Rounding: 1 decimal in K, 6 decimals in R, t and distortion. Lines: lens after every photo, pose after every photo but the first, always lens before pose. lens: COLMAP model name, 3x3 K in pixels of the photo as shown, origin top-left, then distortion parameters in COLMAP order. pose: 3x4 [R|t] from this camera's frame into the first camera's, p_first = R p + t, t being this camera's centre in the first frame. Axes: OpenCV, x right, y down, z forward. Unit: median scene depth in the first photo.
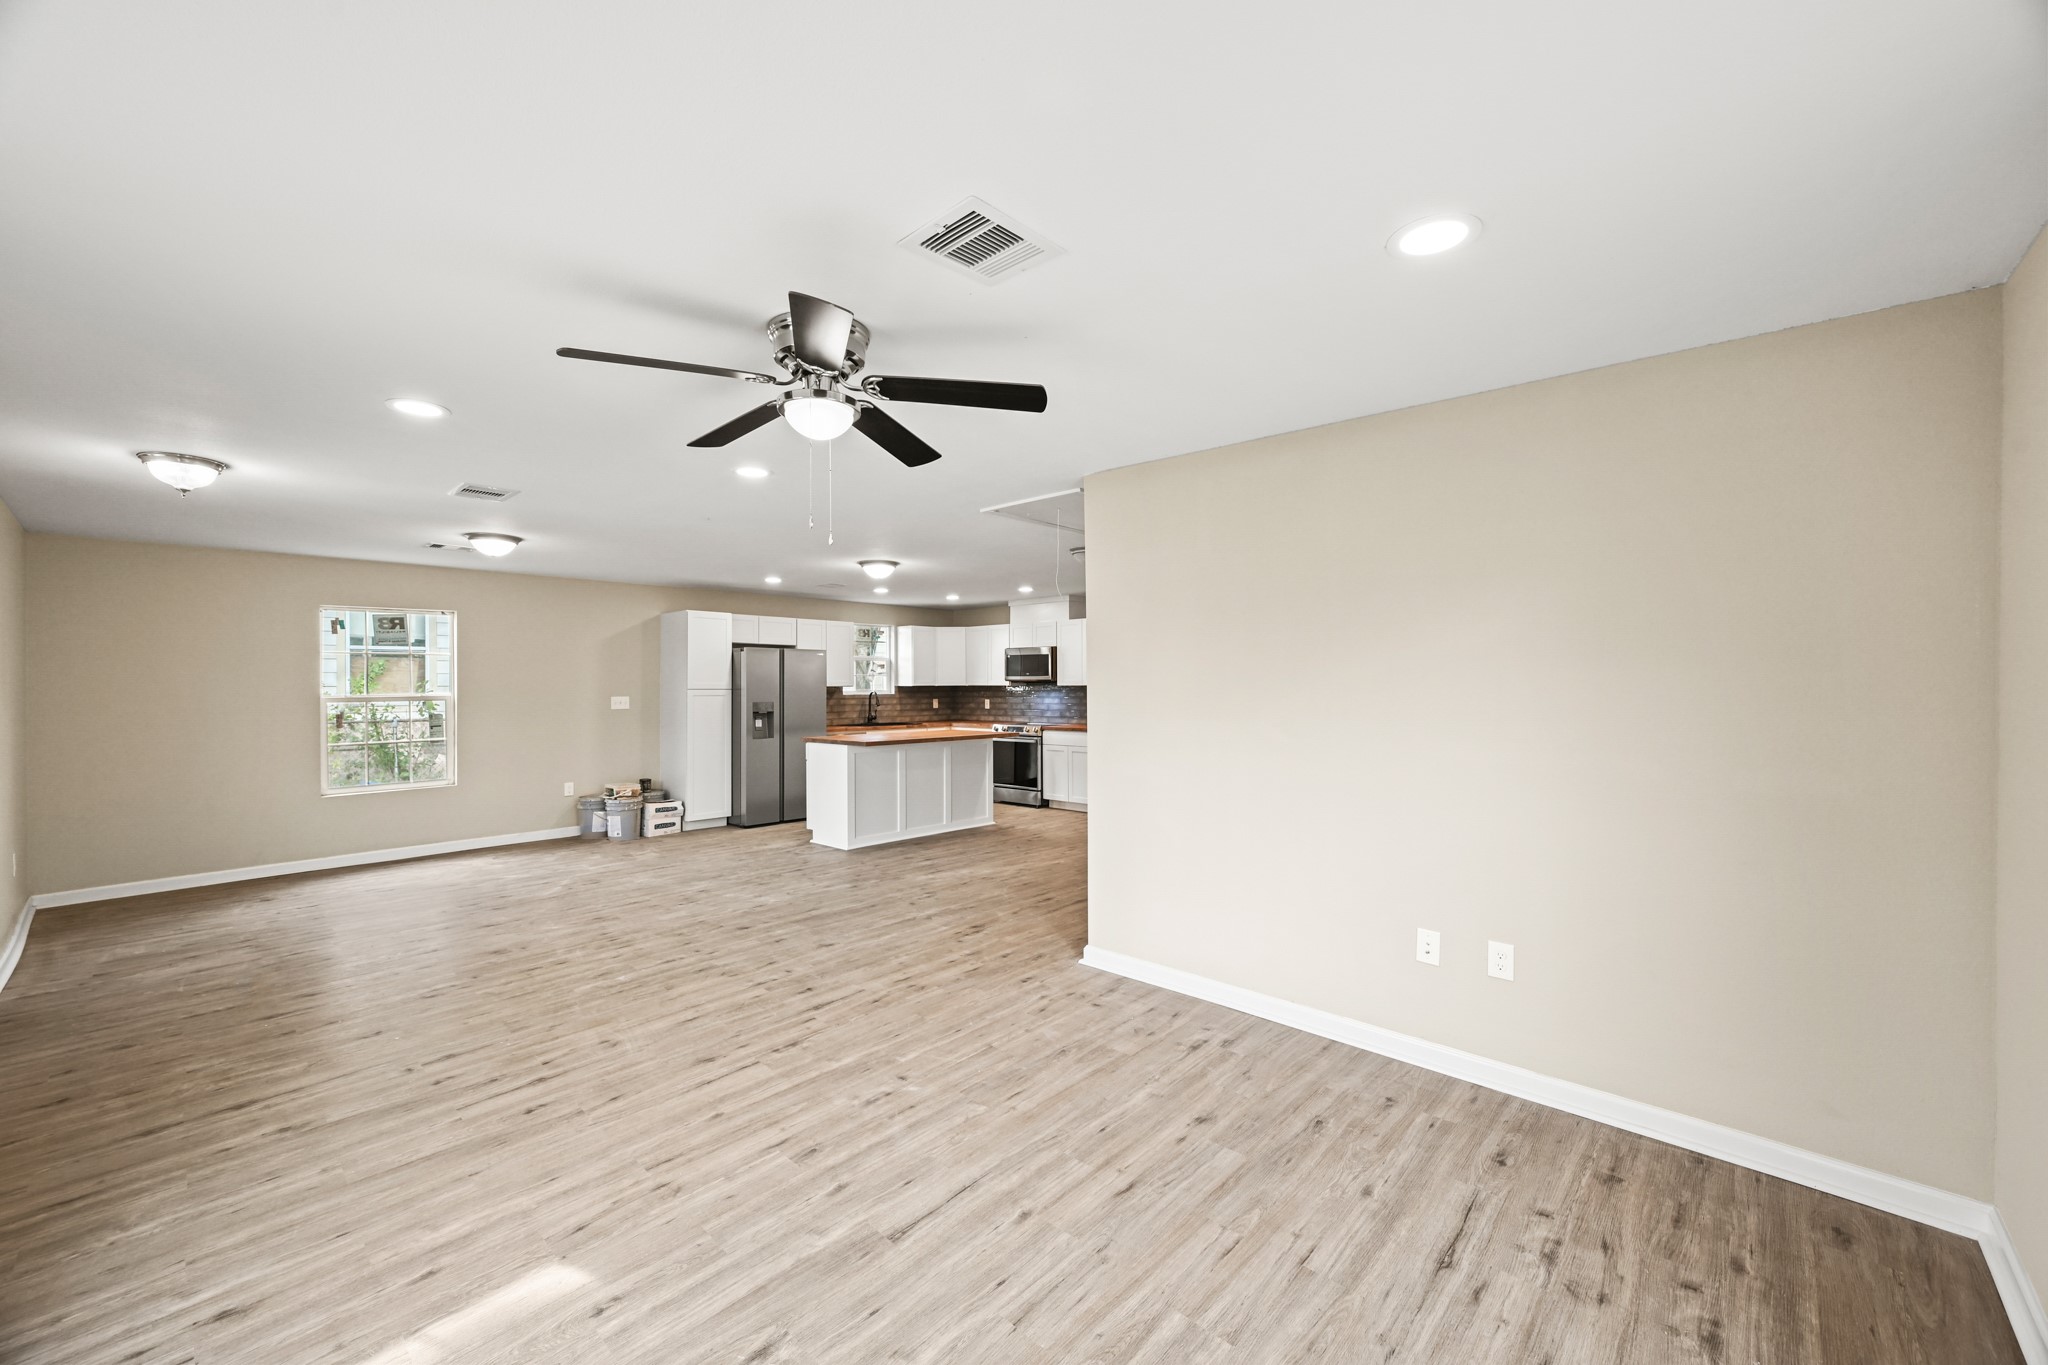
lens RADIAL K [[806.5, 0, 1018.3], [0, 806.5, 681.6], [0, 0, 1]] dist [-0.000676, 0.000125]
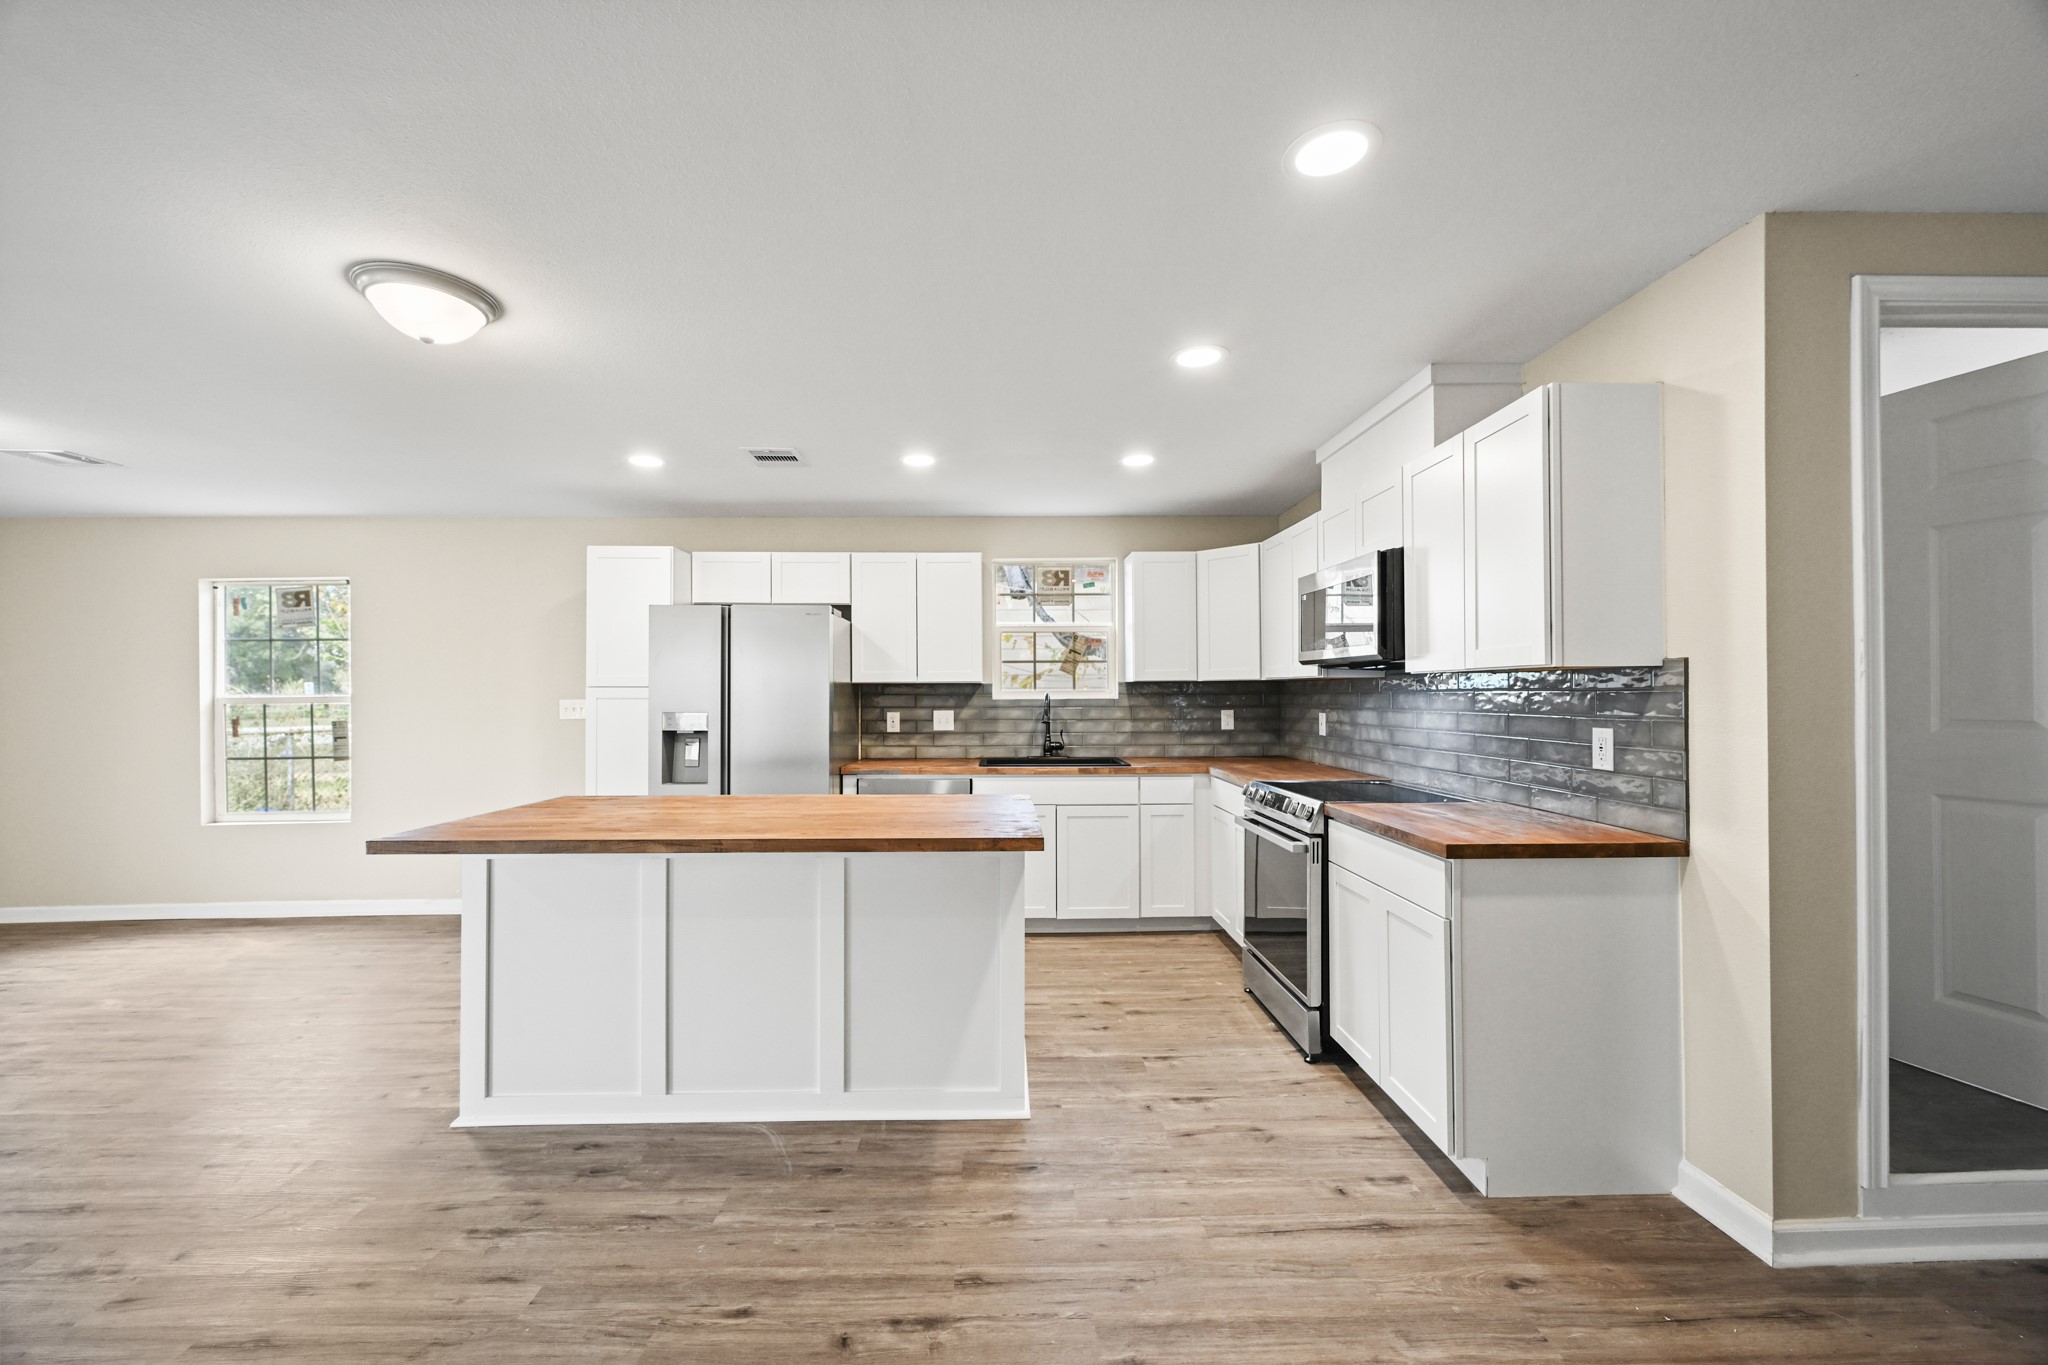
lens RADIAL K [[806.5, 0, 1027.5], [0, 806.5, 683.2], [0, 0, 1]] dist [-0.000676, 0.000125]
pose [[0.711361, -0.008670, -0.702774, 0.362413], [0.004724, 0.999960, -0.007554, 0.023470], [0.702811, 0.002054, 0.711373, 1.509028]]
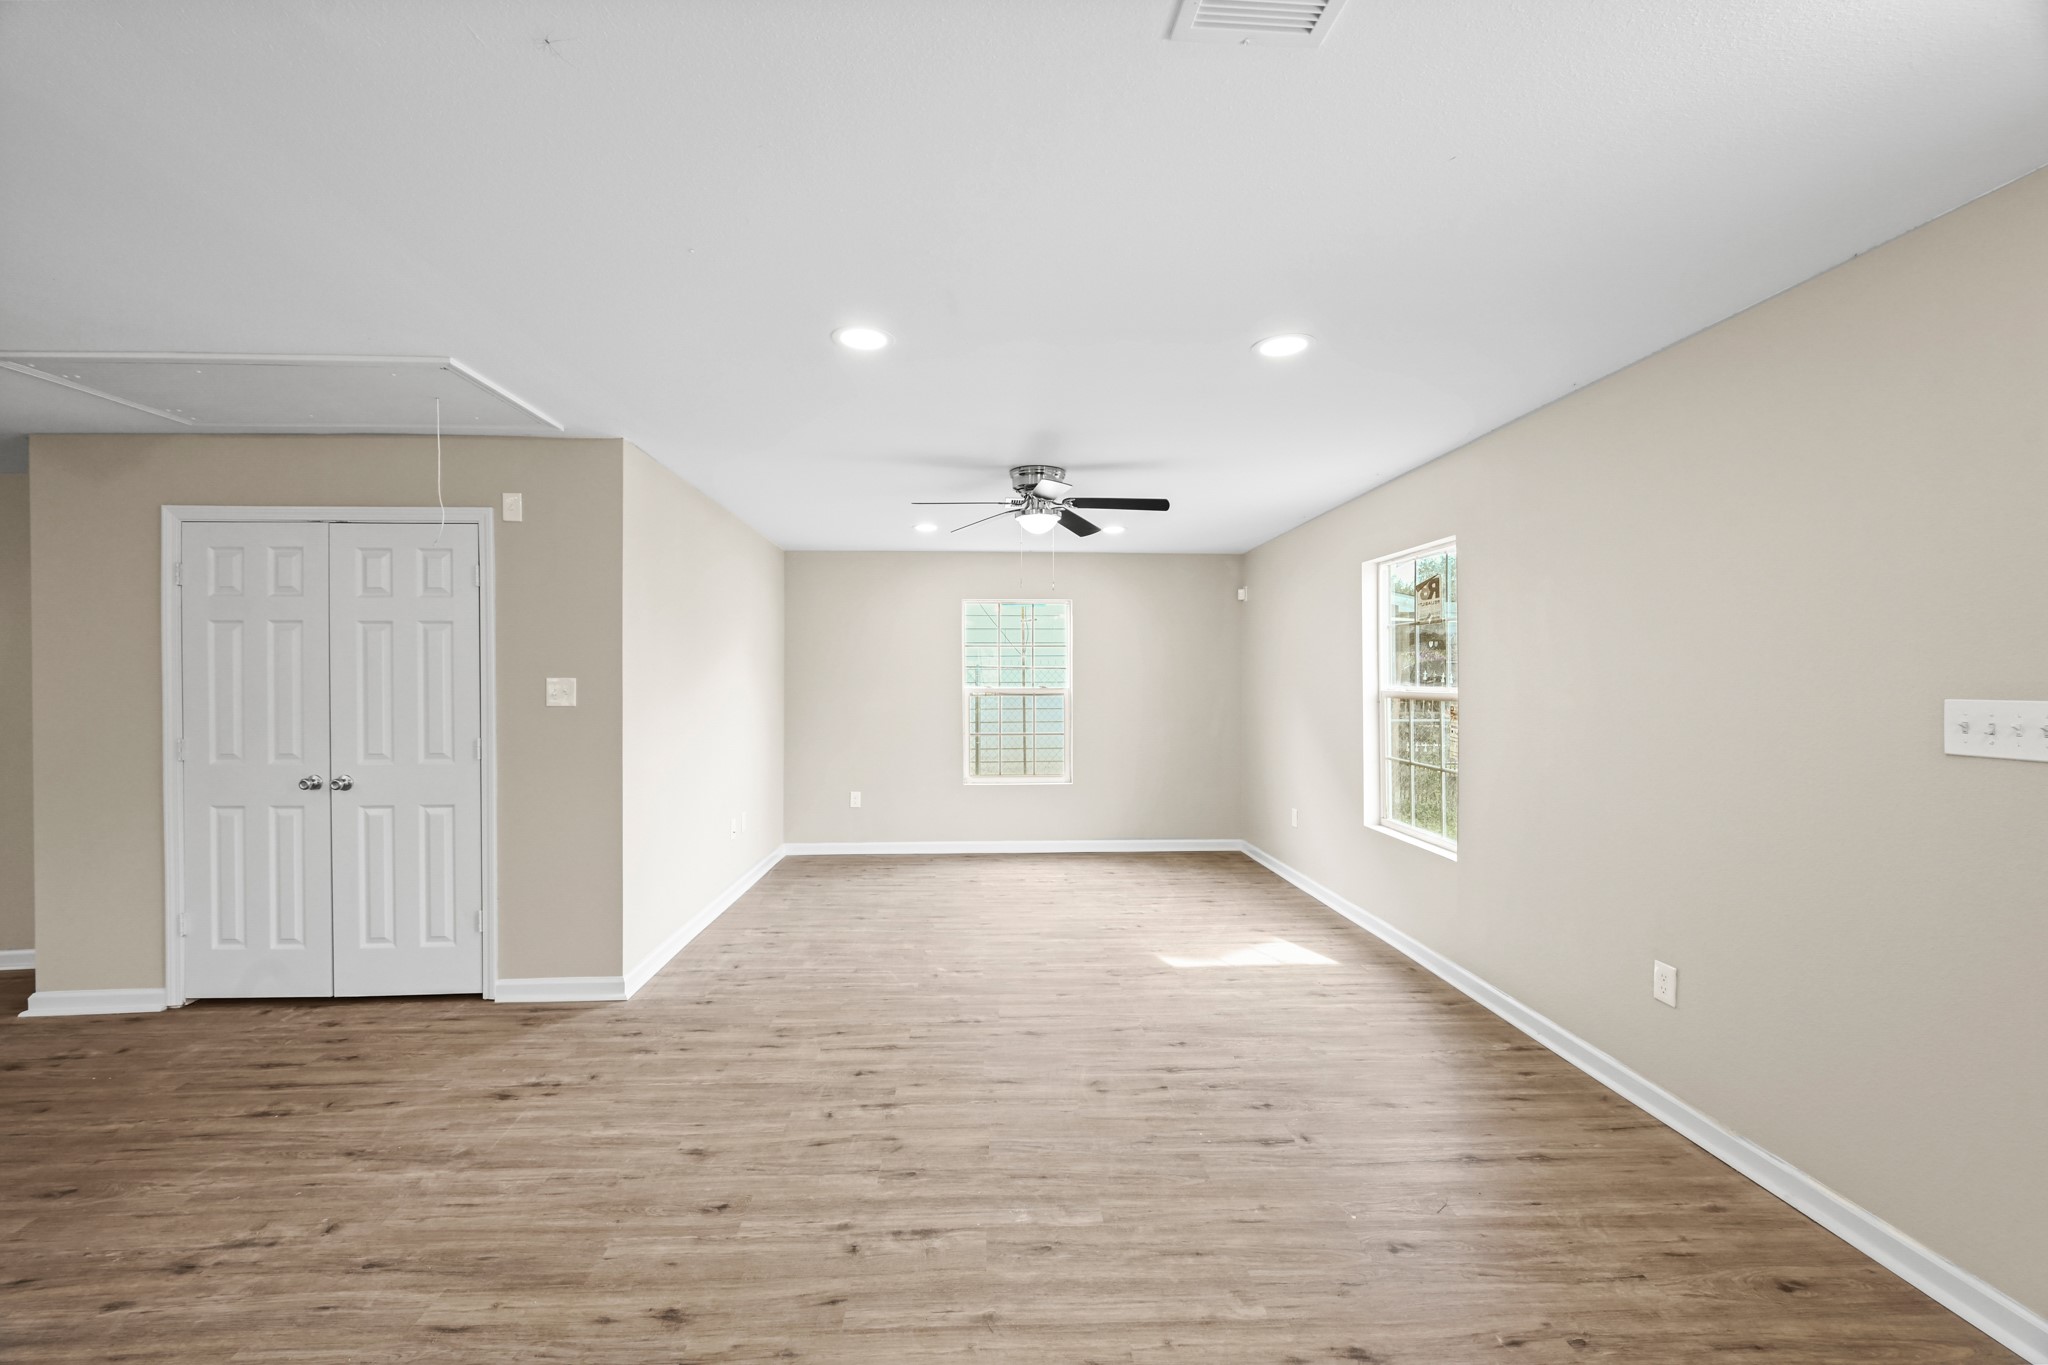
lens RADIAL K [[806.5, 0, 1016.4], [0, 806.5, 685.0], [0, 0, 1]] dist [-0.000676, 0.000125]
pose [[-0.719107, 0.002276, 0.694896, -0.794720], [0.009383, 0.999935, 0.006435, 0.008397], [-0.694836, 0.011148, -0.719082, 1.275261]]
